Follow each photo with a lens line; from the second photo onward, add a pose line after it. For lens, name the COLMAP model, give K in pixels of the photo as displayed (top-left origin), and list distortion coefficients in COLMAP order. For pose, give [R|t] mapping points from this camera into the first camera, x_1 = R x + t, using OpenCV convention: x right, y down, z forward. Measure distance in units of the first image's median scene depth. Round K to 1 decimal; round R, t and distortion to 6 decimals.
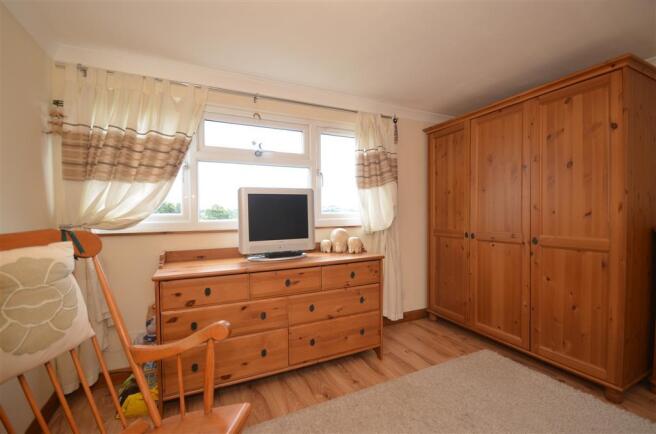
lens RADIAL K [[291.2, 0, 328.0], [0, 291.2, 217.0], [0, 0, 1]] dist [-0.001926, -0.000602]
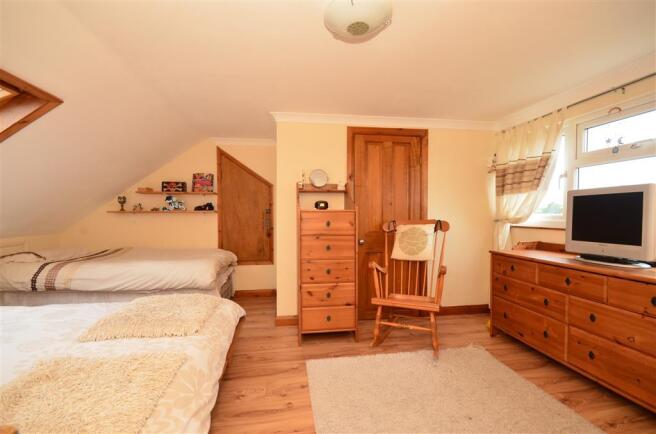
lens RADIAL K [[291.2, 0, 328.0], [0, 291.2, 217.0], [0, 0, 1]] dist [-0.001926, -0.000602]
pose [[-0.295248, 0.015979, -0.955287, 1.073719], [-0.016879, 0.999617, 0.021938, -0.011538], [0.955271, 0.022602, -0.294865, 0.471572]]
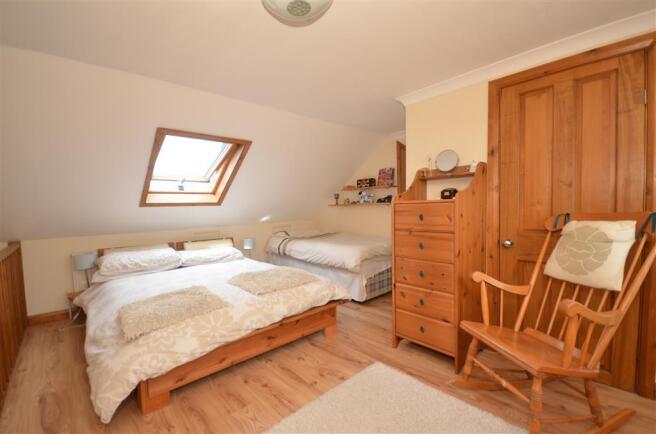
lens RADIAL K [[291.2, 0, 328.0], [0, 291.2, 217.0], [0, 0, 1]] dist [-0.001926, -0.000602]
pose [[-0.958326, 0.040318, -0.282818, 0.476827], [0.025127, 0.998050, 0.057137, -0.024532], [0.284571, 0.047649, -0.957470, 1.025263]]
